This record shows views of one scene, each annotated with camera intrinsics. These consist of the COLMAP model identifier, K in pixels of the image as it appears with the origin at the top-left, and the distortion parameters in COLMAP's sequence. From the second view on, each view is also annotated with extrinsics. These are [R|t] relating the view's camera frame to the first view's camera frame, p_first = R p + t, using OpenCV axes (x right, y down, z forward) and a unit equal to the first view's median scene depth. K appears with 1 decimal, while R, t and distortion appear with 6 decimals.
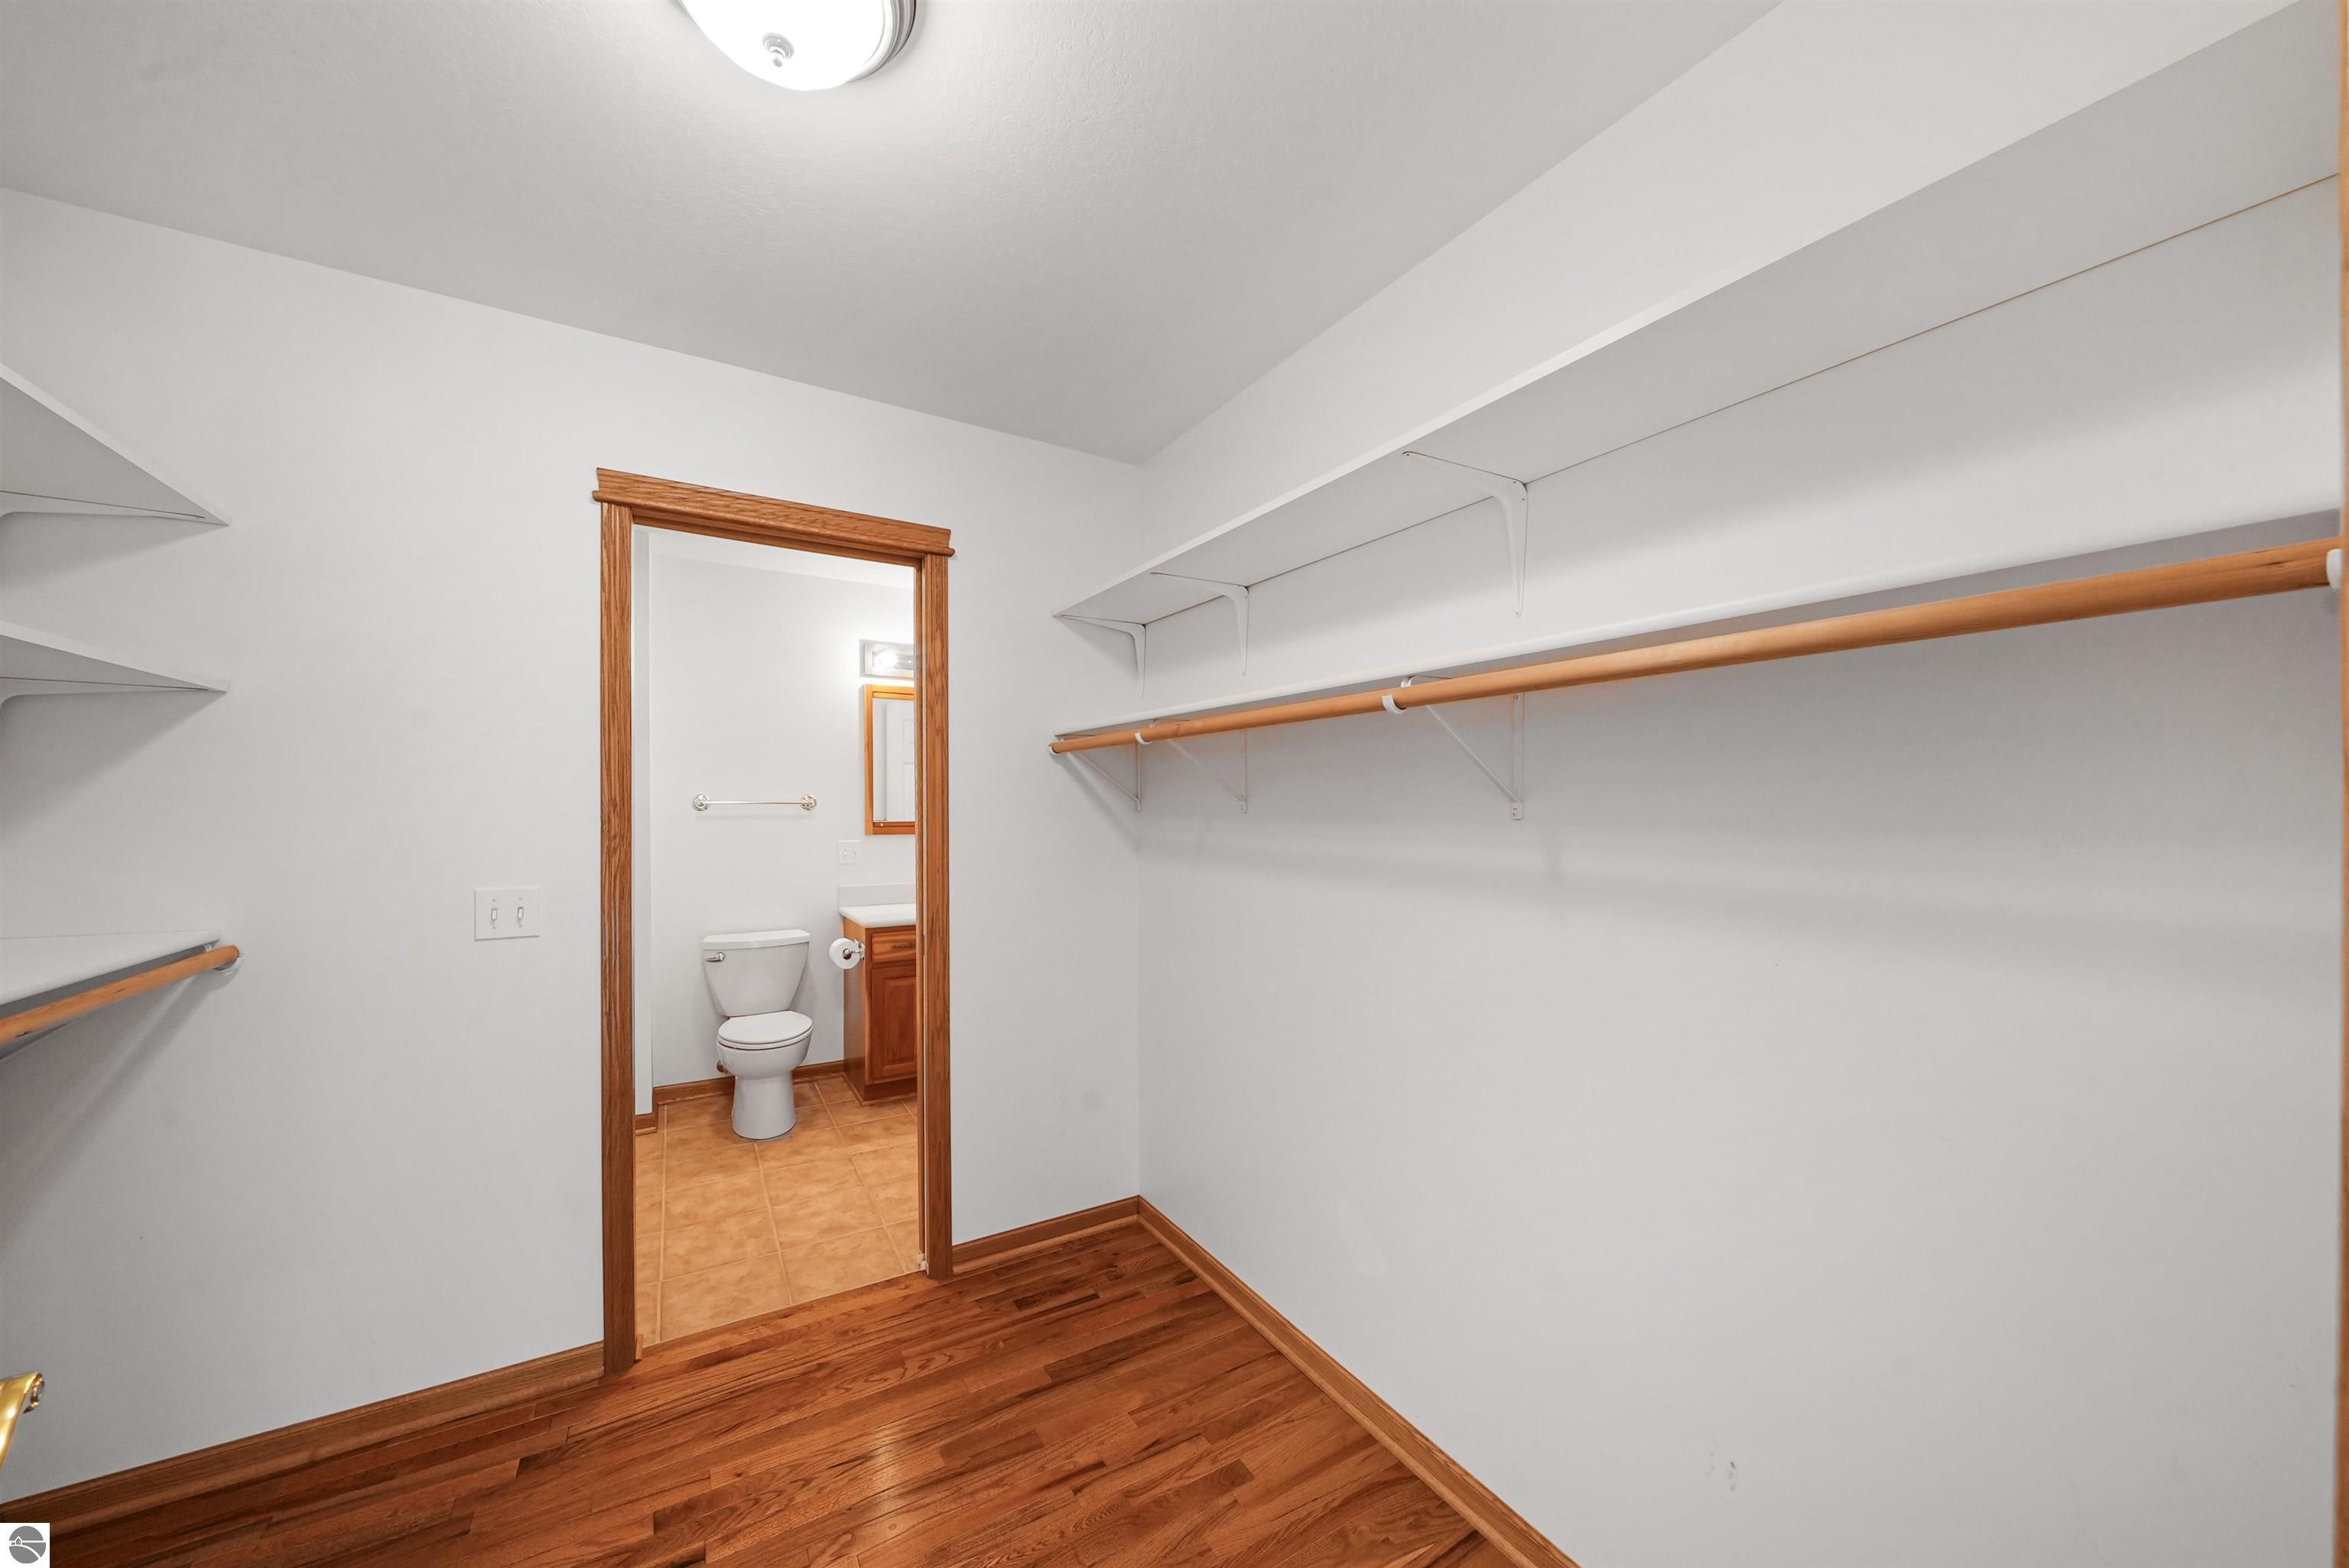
lens RADIAL K [[819.0, 0, 1183.4], [0, 819.0, 790.6], [0, 0, 1]] dist [-0.002200, -0.000126]
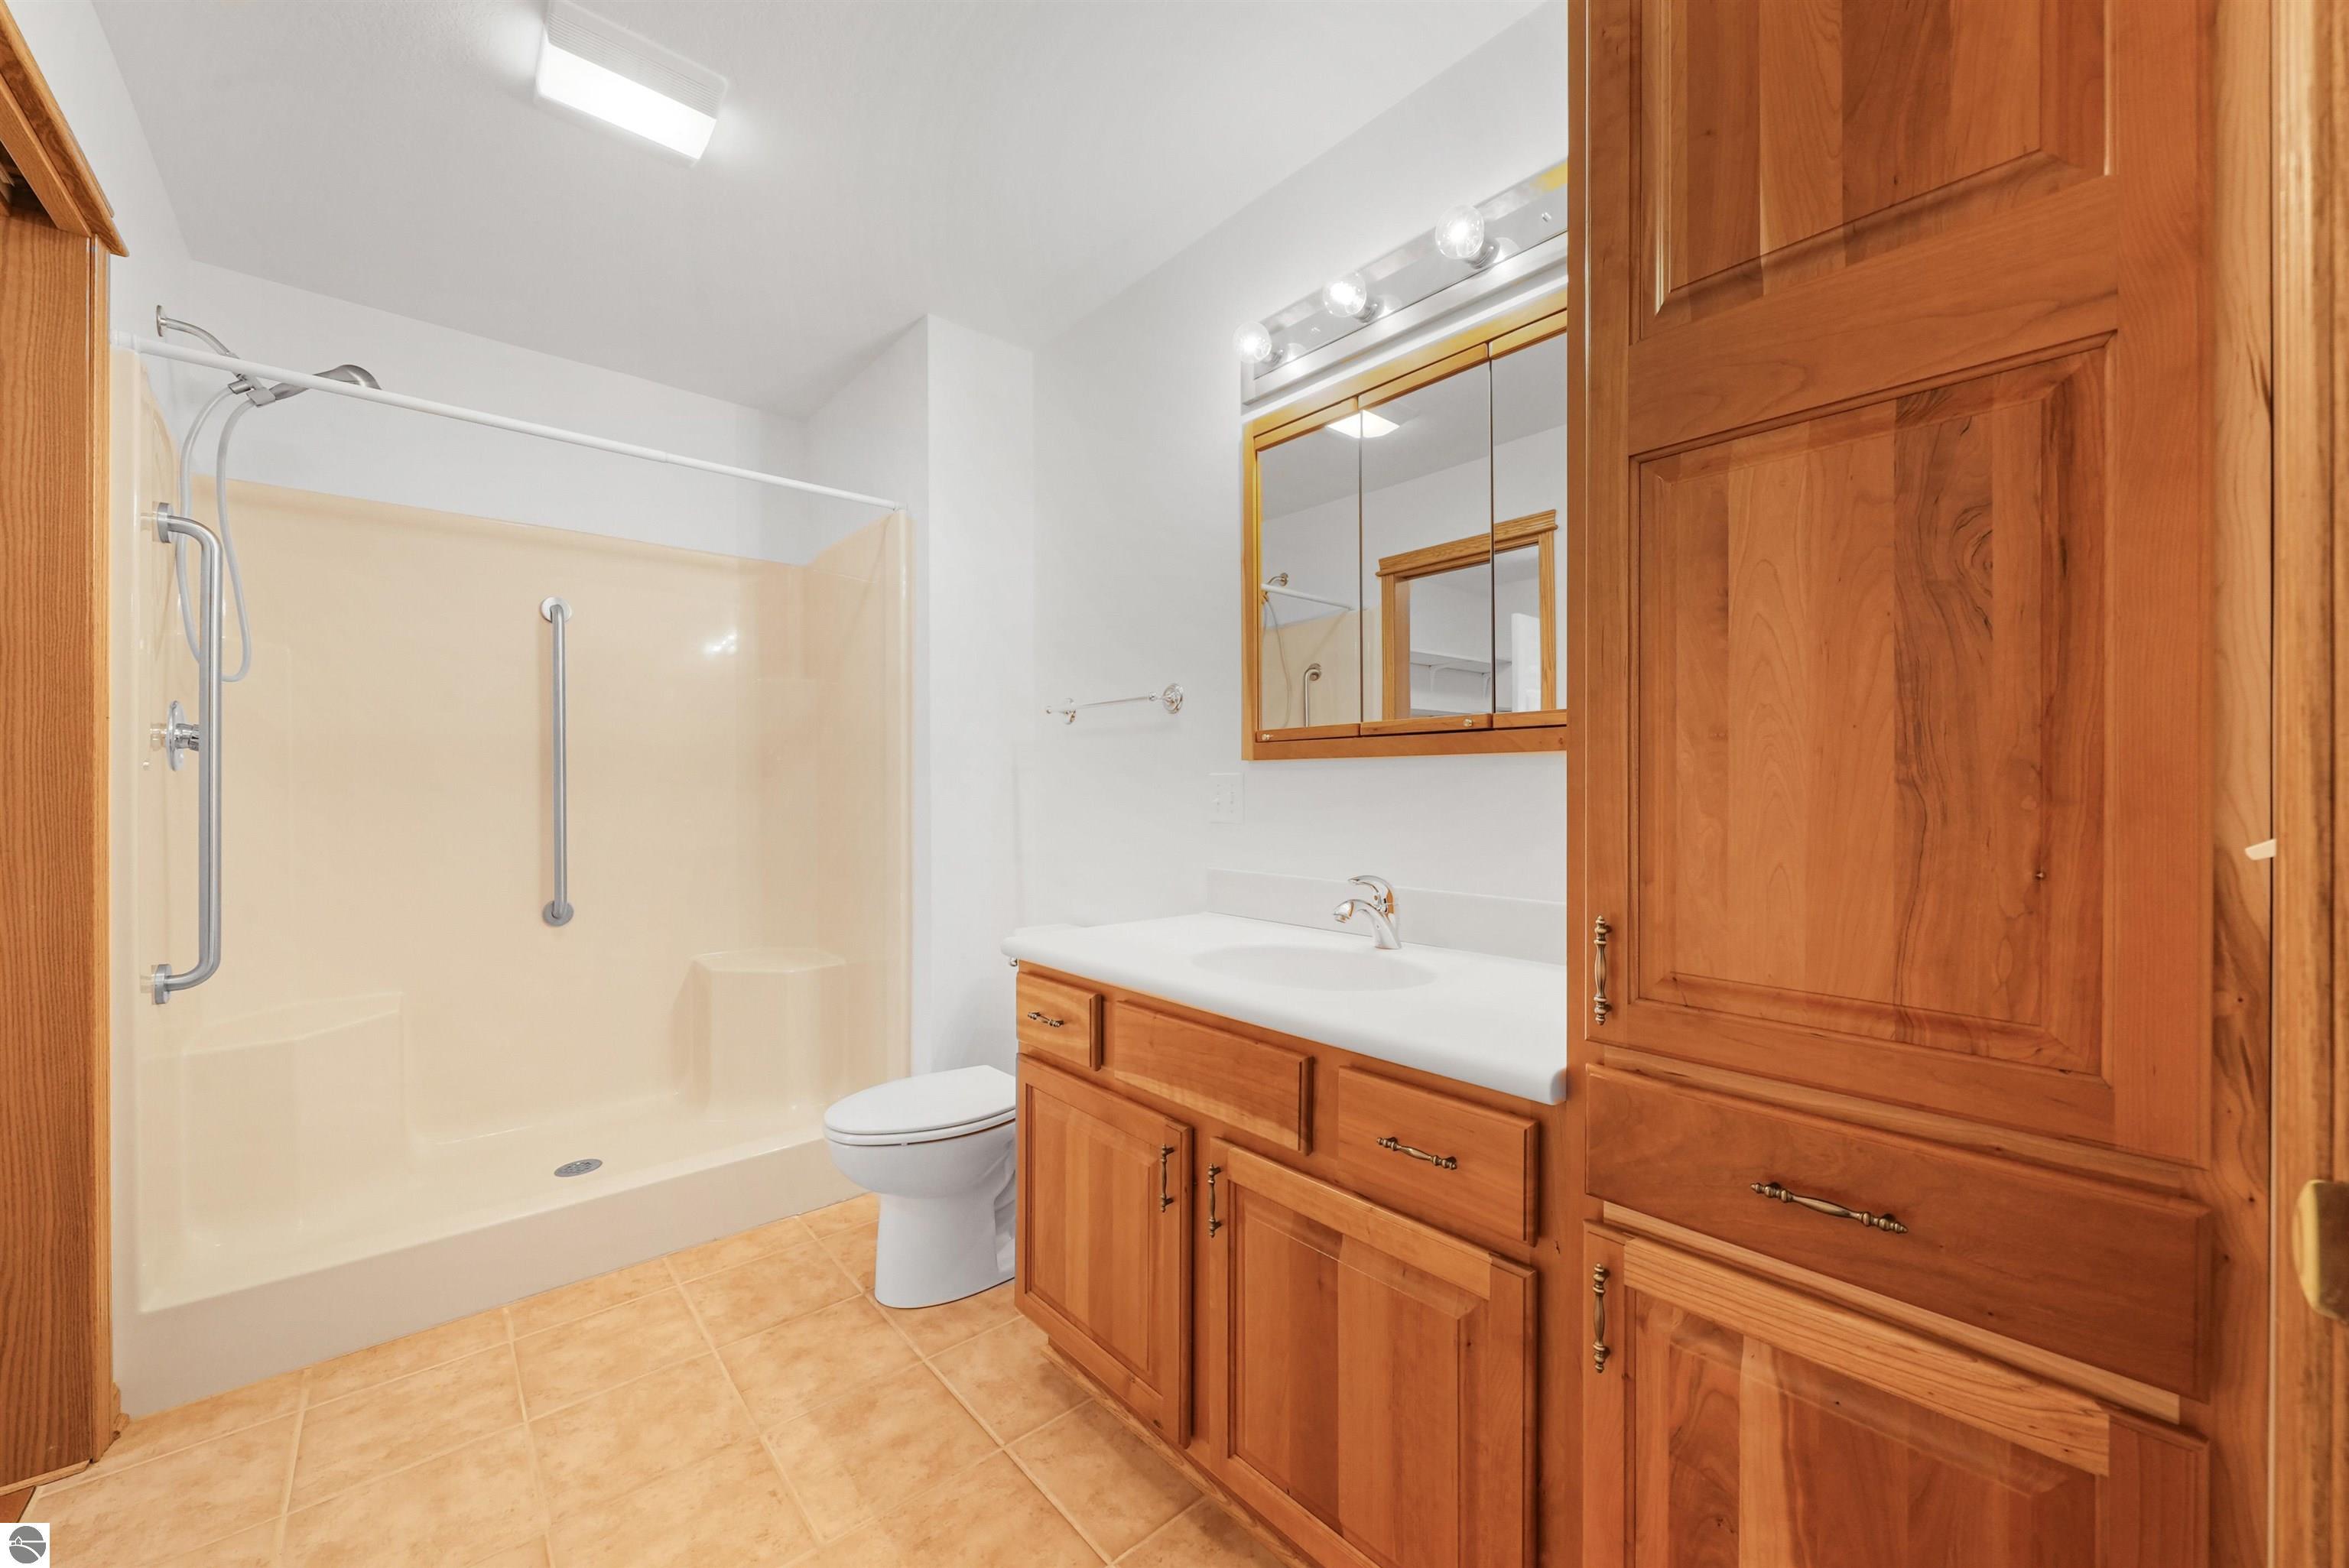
lens RADIAL K [[897.8, 0, 1174.5], [0, 897.8, 784.0], [0, 0, 1]] dist [-0.000637, -0.000420]
pose [[0.164917, -0.001484, -0.986306, 0.125458], [0.009544, 0.999954, 0.000091, 0.089190], [0.986261, -0.009428, 0.164924, 1.187709]]
